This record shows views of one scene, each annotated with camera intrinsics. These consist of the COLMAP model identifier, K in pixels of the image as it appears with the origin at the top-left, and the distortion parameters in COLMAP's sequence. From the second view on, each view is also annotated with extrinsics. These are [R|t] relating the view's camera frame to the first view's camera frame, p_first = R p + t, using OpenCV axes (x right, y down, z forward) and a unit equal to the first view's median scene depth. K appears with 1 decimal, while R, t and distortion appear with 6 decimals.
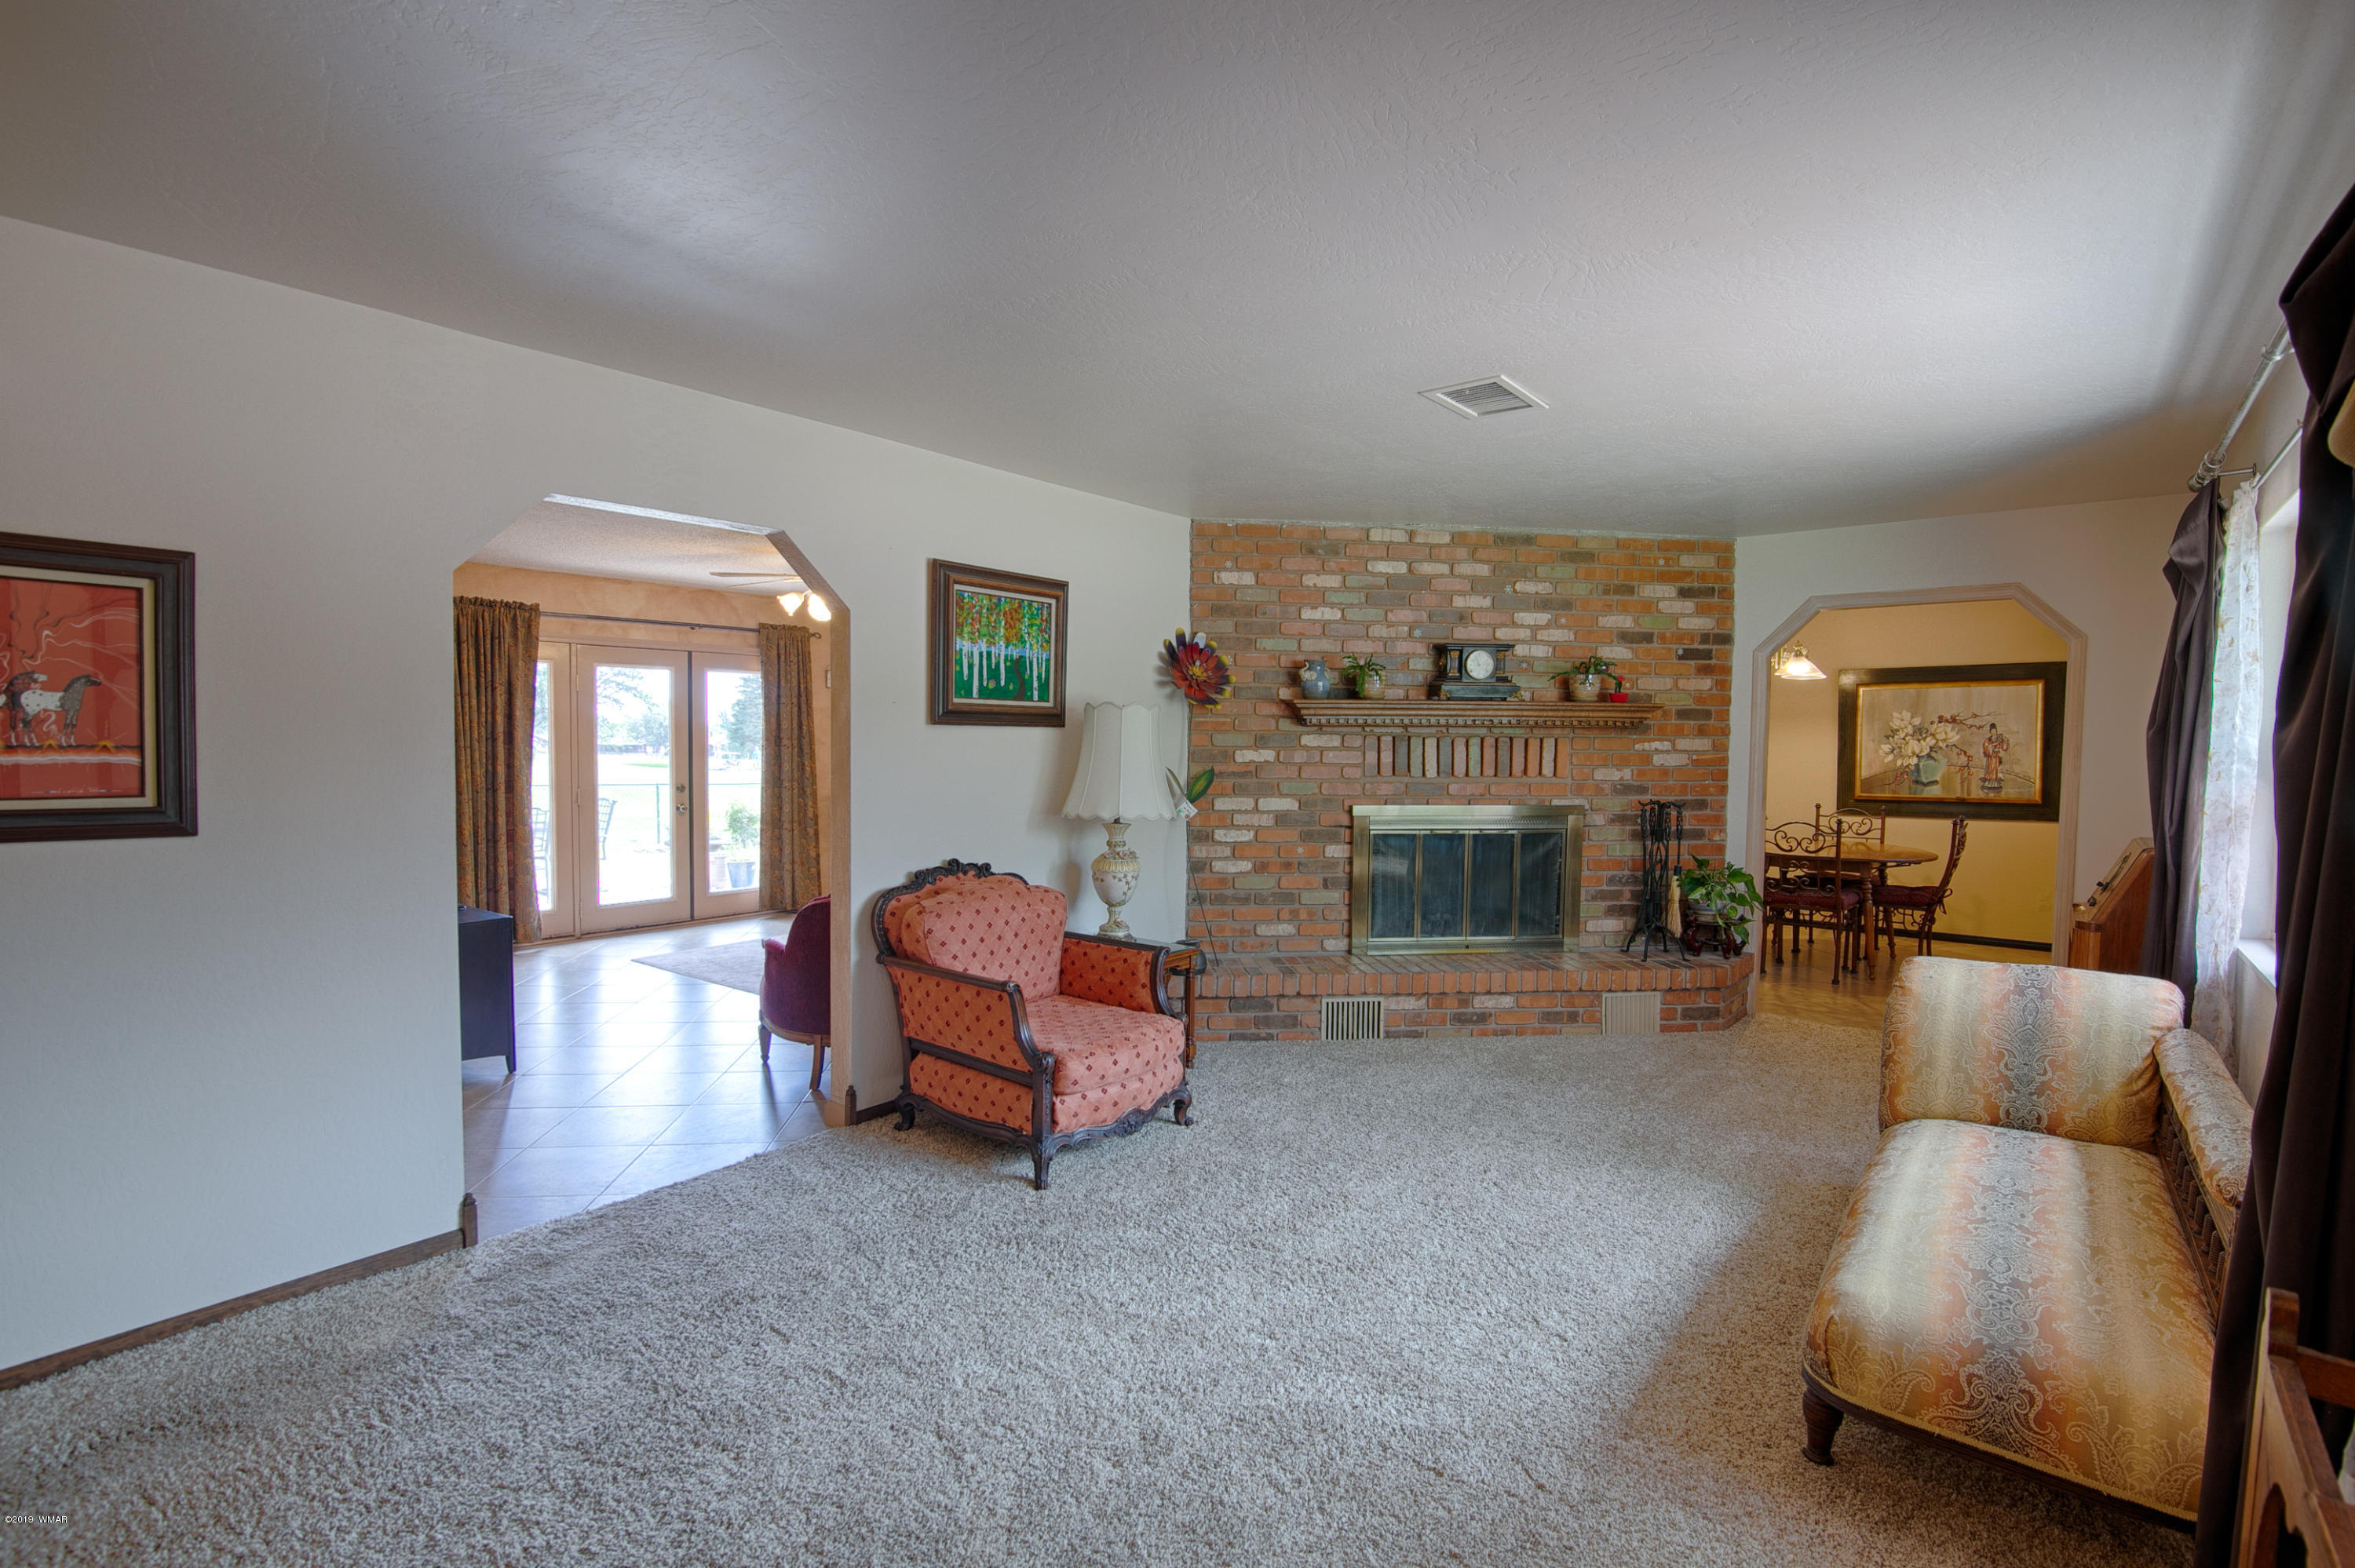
lens RADIAL K [[1074.1, 0, 1167.7], [0, 1074.1, 790.2], [0, 0, 1]] dist [-0.021211, 0.001222]
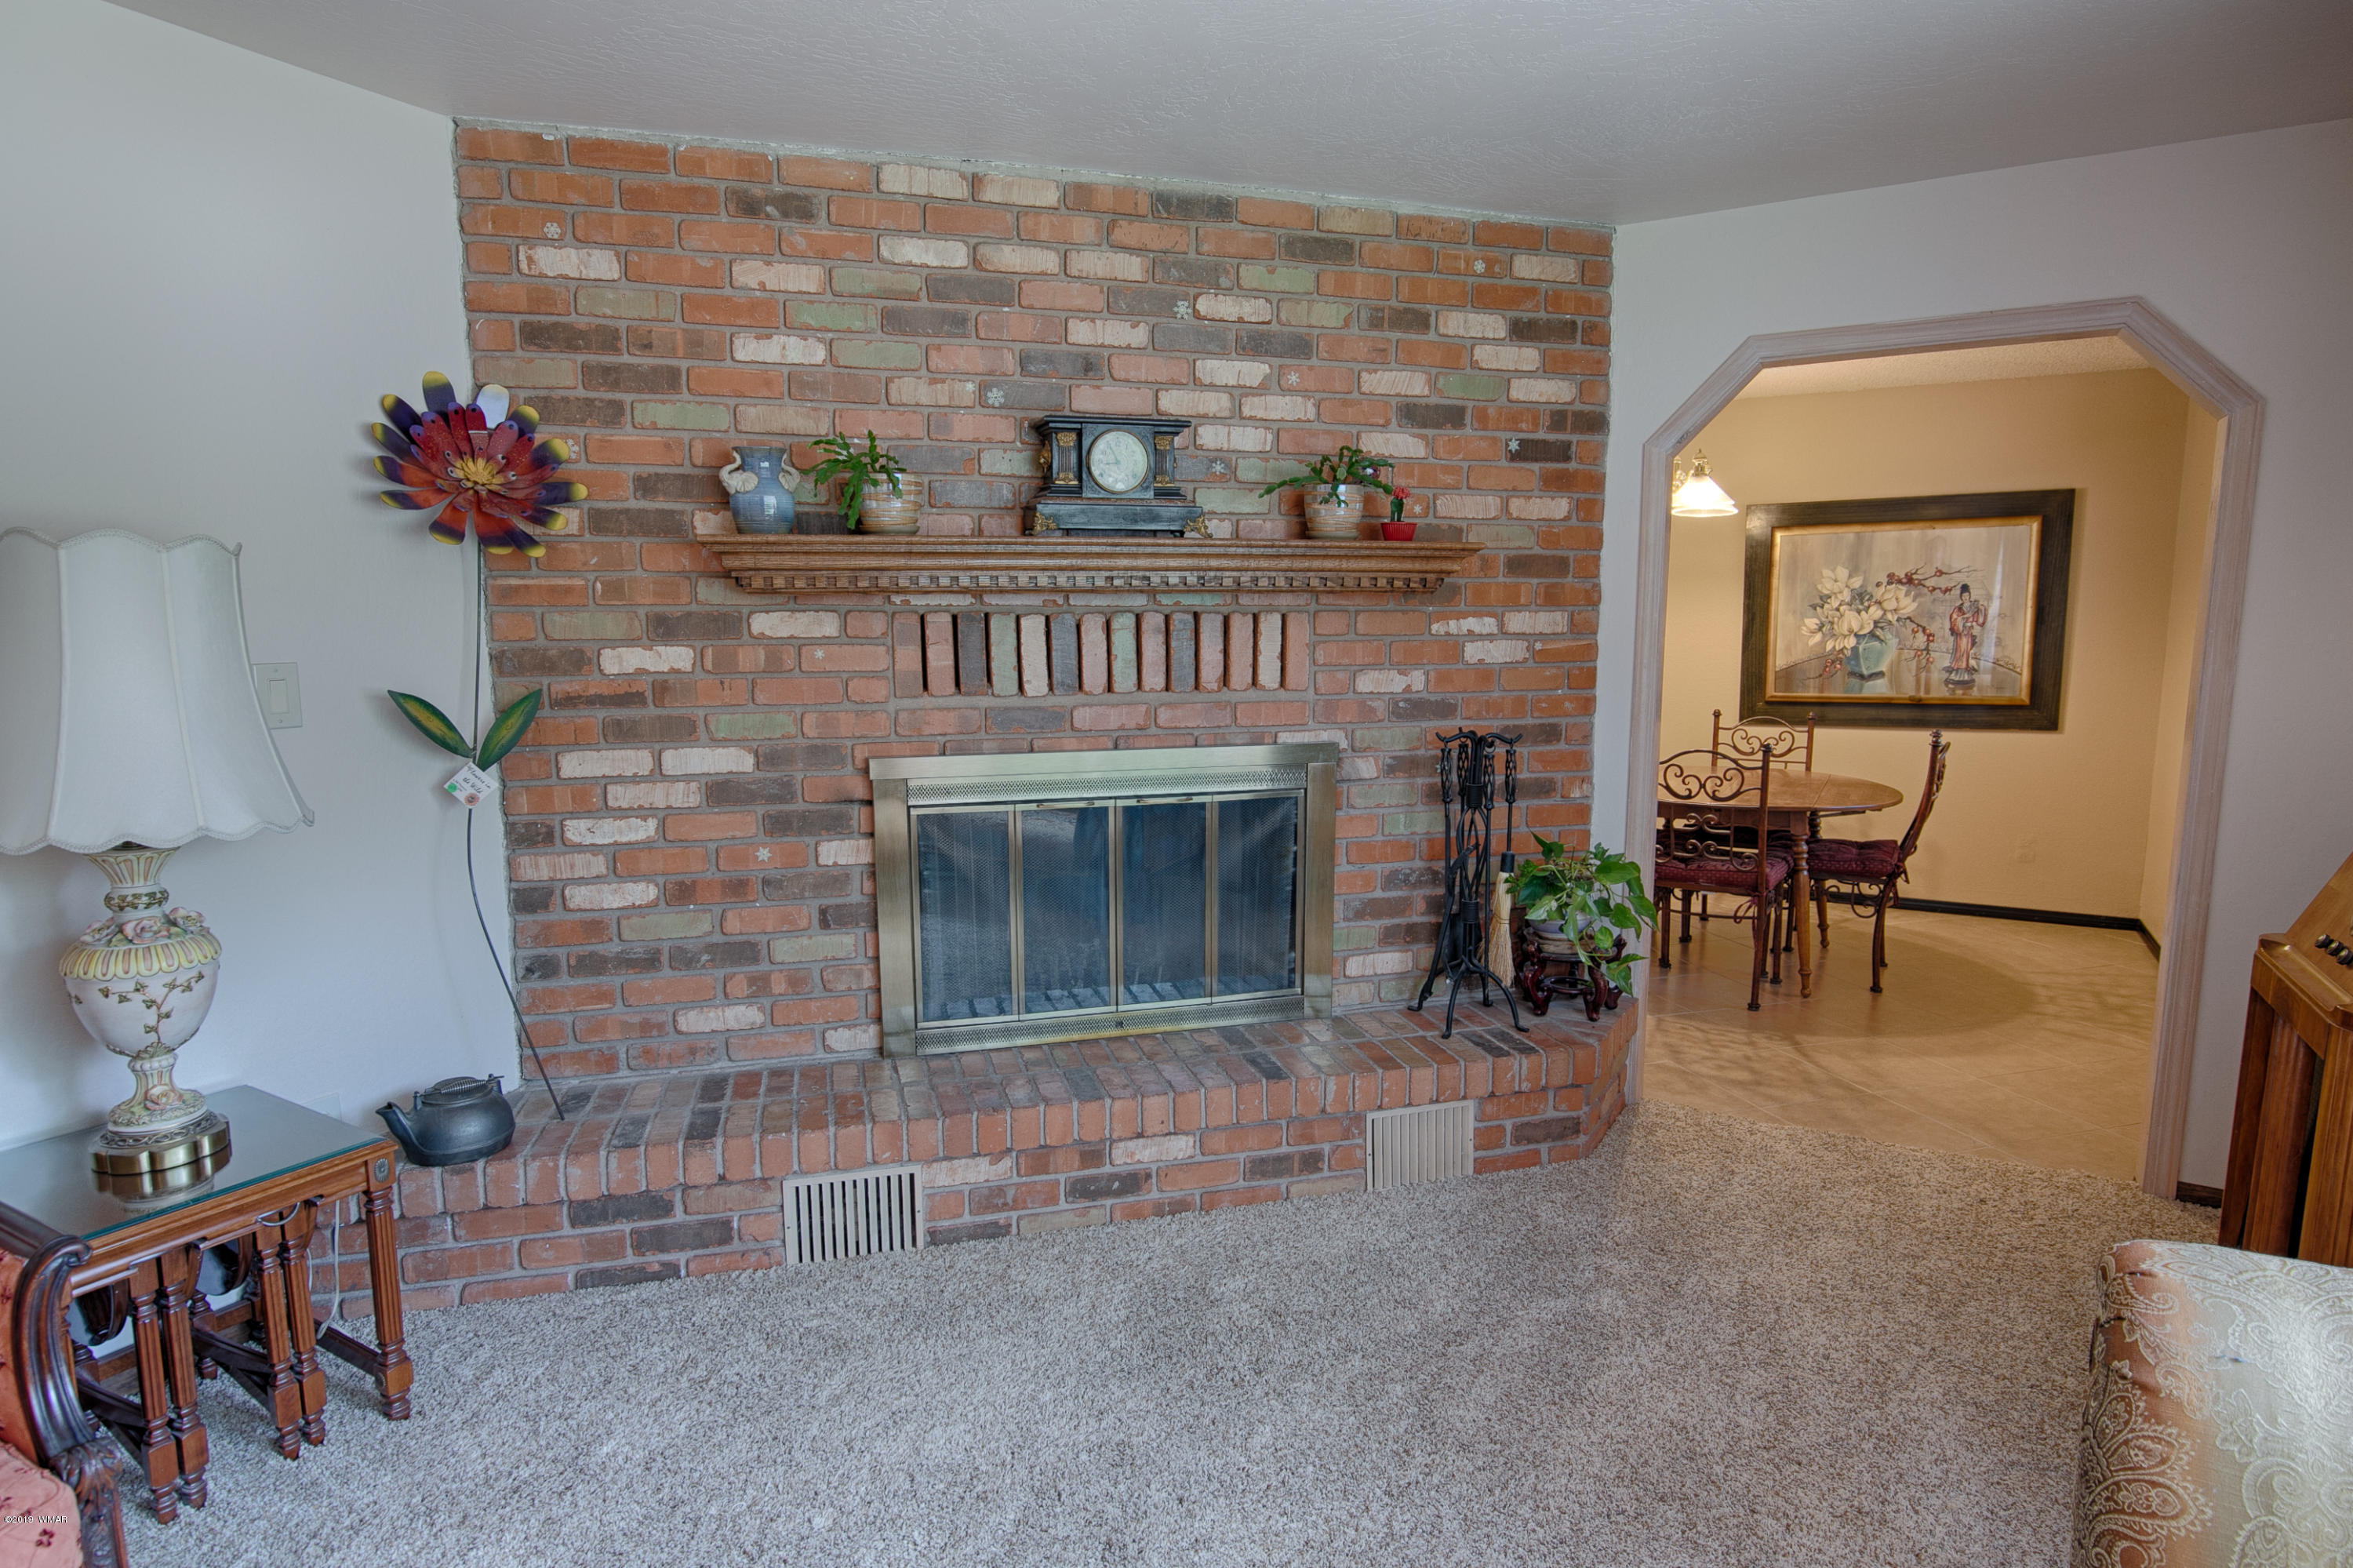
lens RADIAL K [[1262.6, 0, 1159.7], [0, 1262.6, 785.2], [0, 0, 1]] dist [-0.015662, 0.002586]
pose [[0.986380, -0.033419, 0.161049, 0.207376], [0.020144, 0.996315, 0.083370, -0.018445], [-0.163242, -0.078991, 0.983419, 0.415802]]
